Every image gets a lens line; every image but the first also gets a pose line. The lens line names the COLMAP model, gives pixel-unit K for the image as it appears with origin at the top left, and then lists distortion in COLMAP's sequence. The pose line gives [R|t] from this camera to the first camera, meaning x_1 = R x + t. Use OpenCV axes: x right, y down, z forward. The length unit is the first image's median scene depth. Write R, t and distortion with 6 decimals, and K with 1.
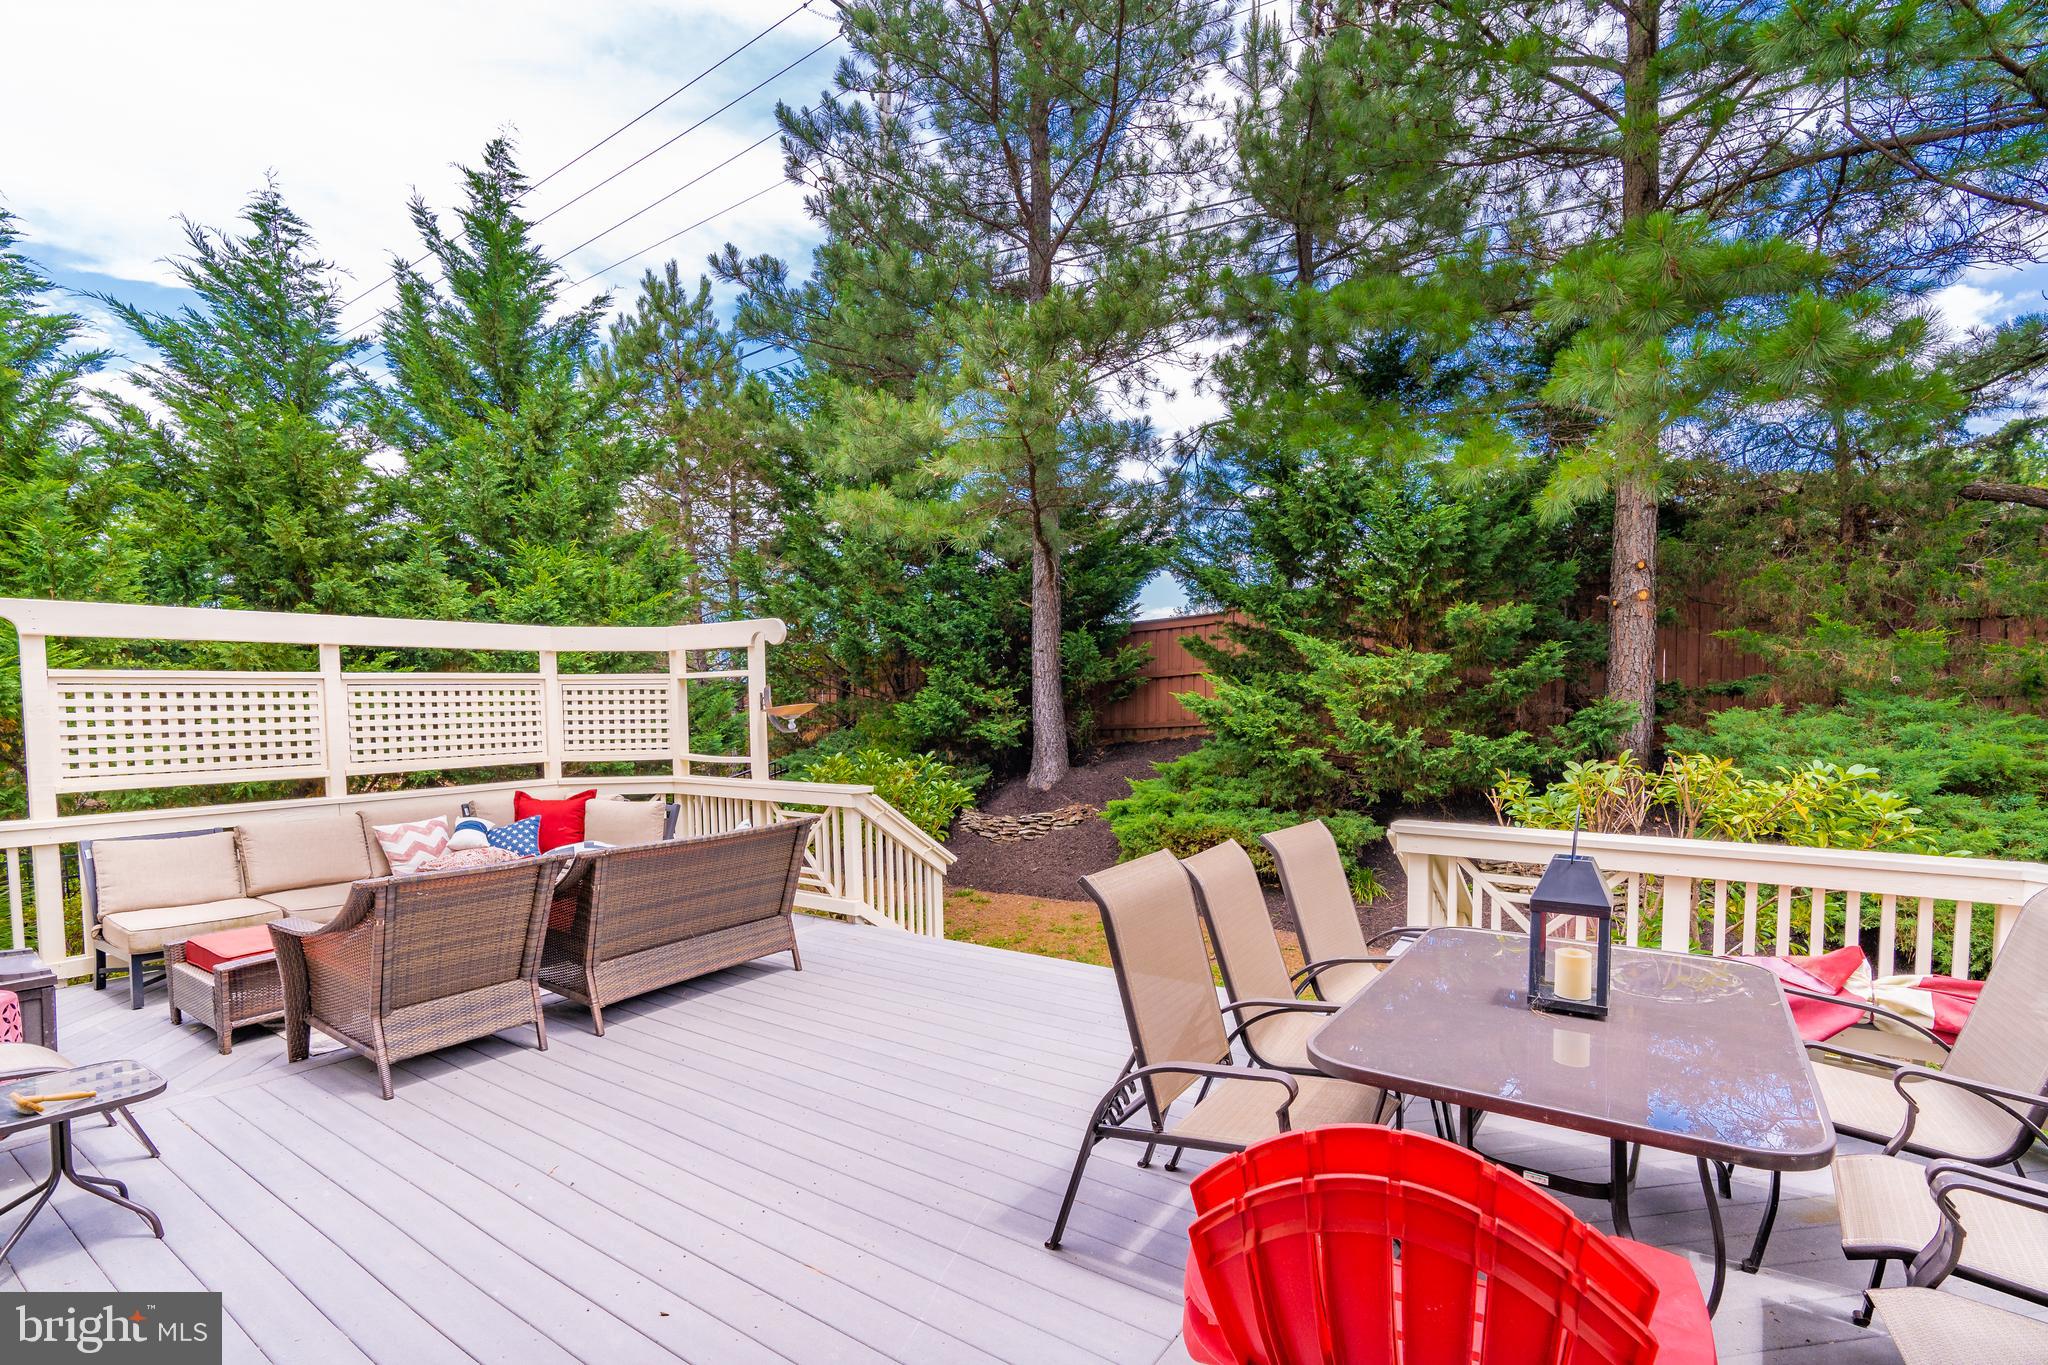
lens RADIAL K [[947.5, 0, 1021.3], [0, 947.5, 738.6], [0, 0, 1]] dist [-0.004324, -0.000511]
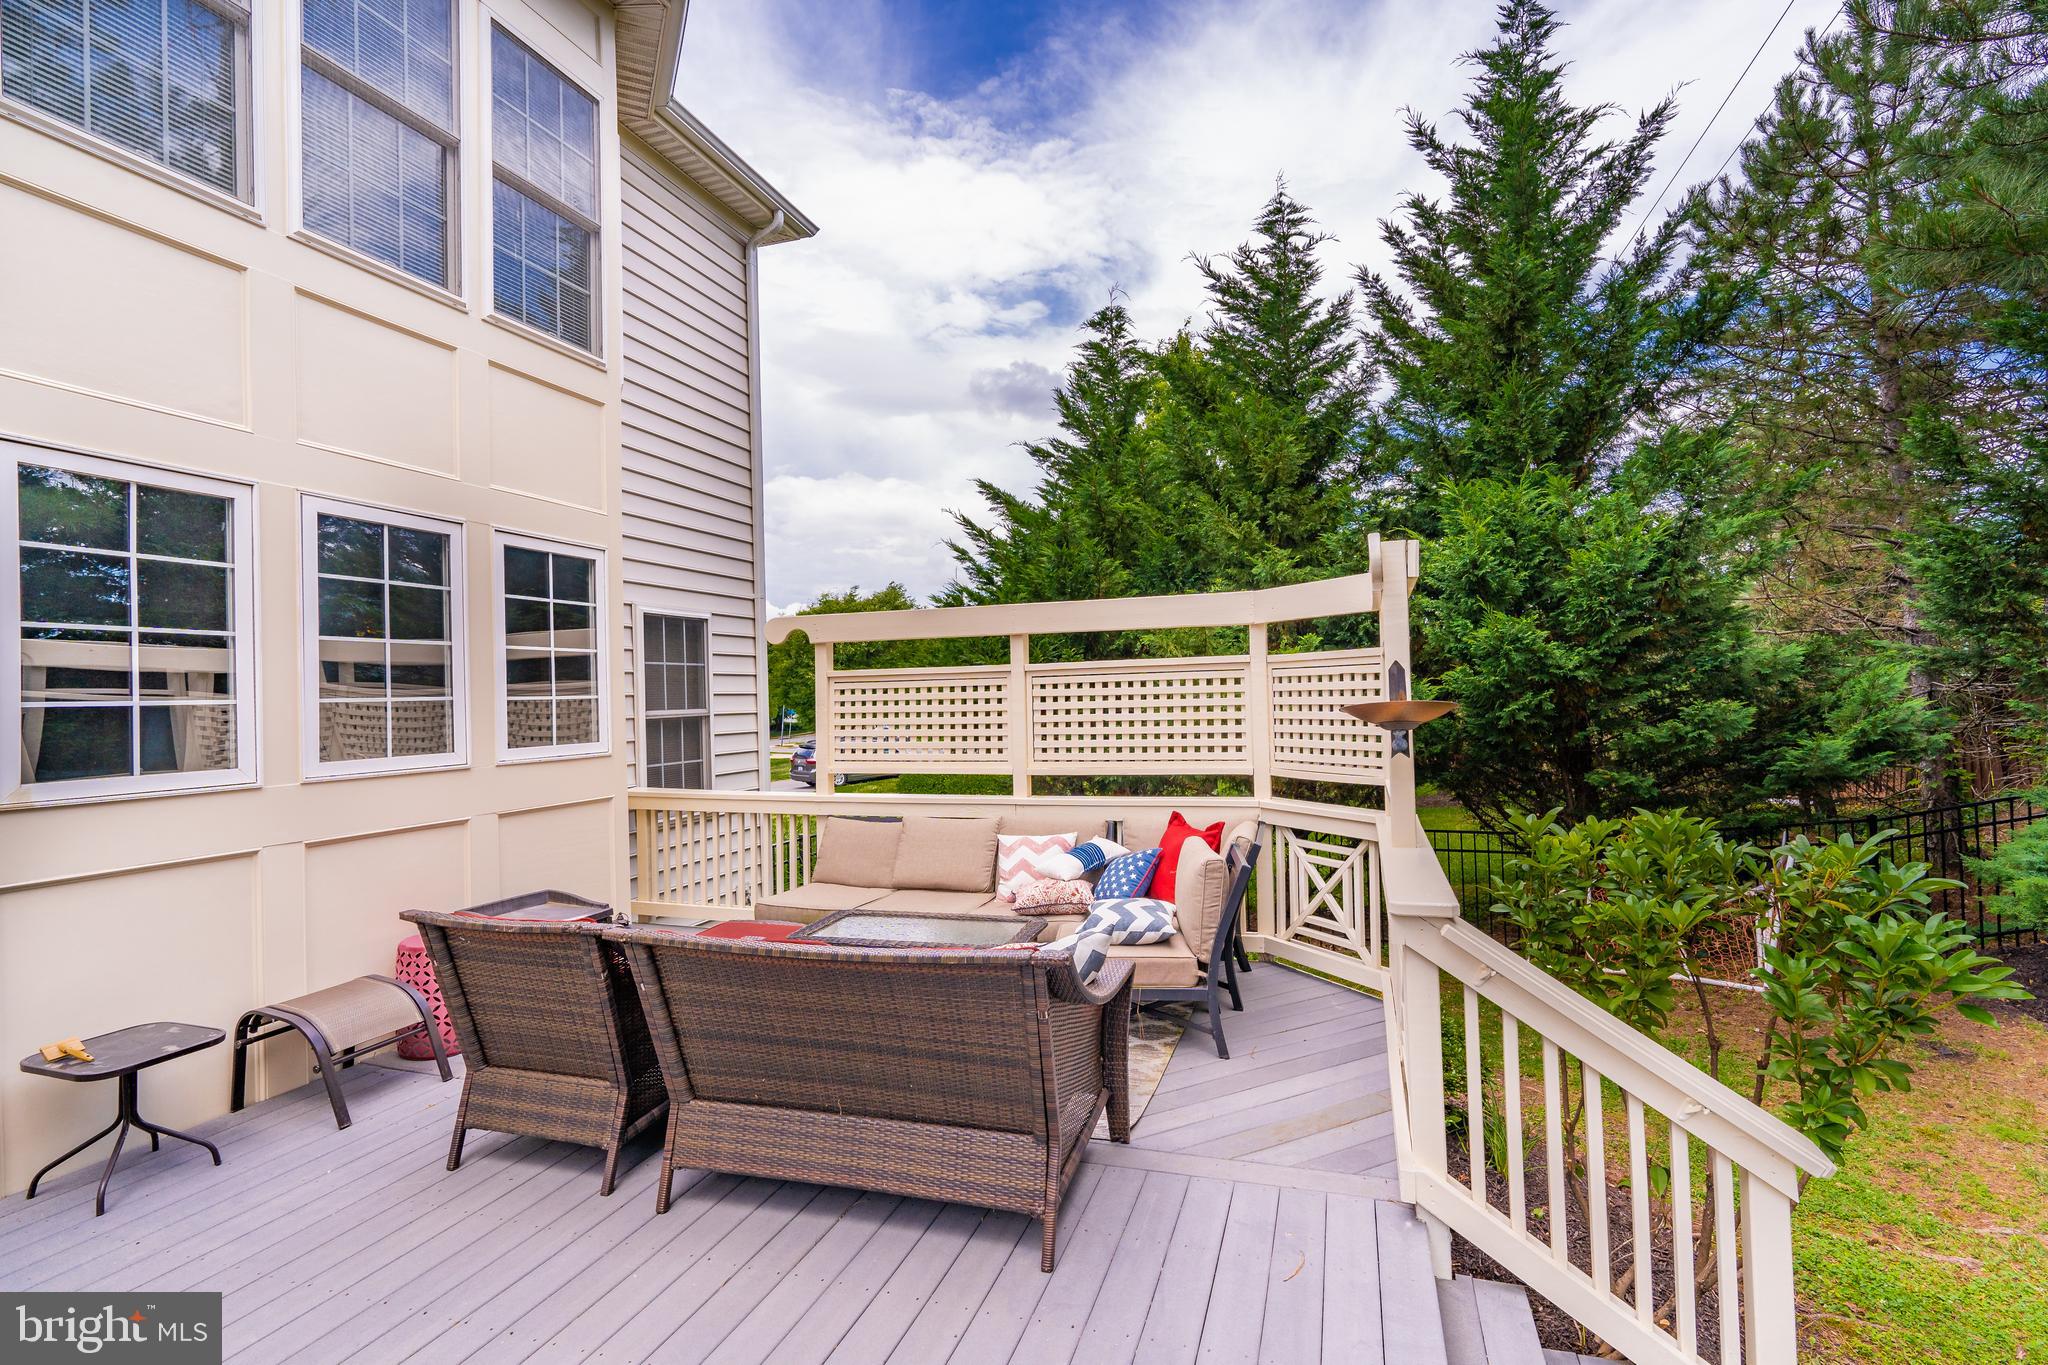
lens RADIAL K [[955.6, 0, 1020.6], [0, 955.6, 671.3], [0, 0, 1]] dist [-0.001654, -0.000013]
pose [[0.290535, -0.018549, -0.956685, 0.177995], [-0.023106, 0.999385, -0.026394, -0.035928], [0.956585, 0.029774, 0.289927, 0.685434]]
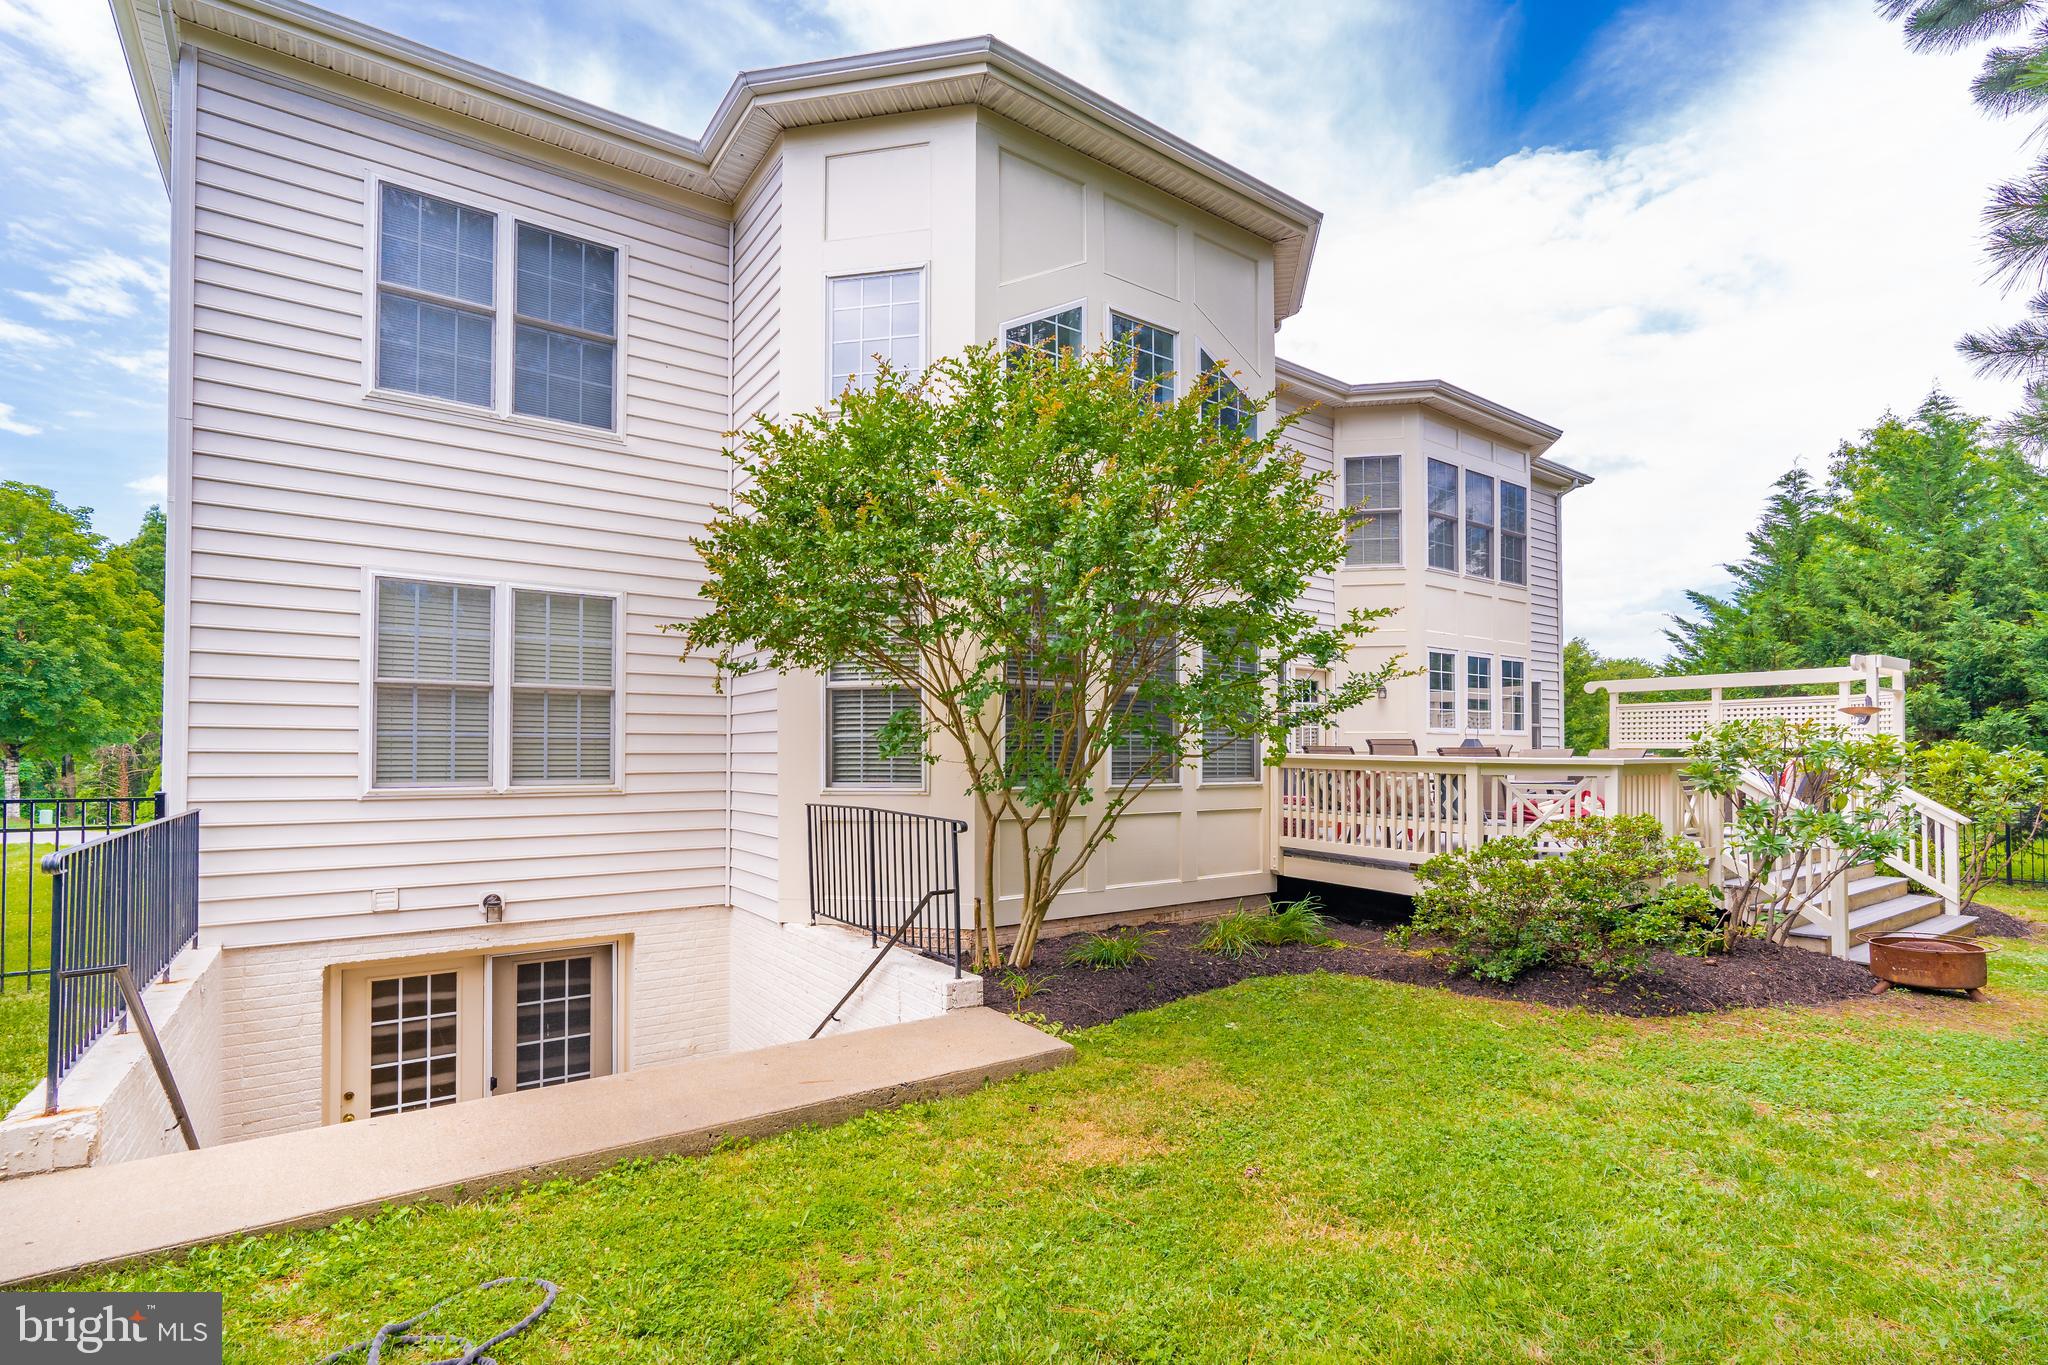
lens RADIAL K [[947.5, 0, 1021.3], [0, 947.5, 738.6], [0, 0, 1]] dist [-0.004324, -0.000511]
pose [[-0.331026, -0.002416, -0.943618, 1.706284], [-0.042470, 0.999022, 0.012340, 0.053099], [0.942665, 0.044160, -0.330805, 0.218332]]
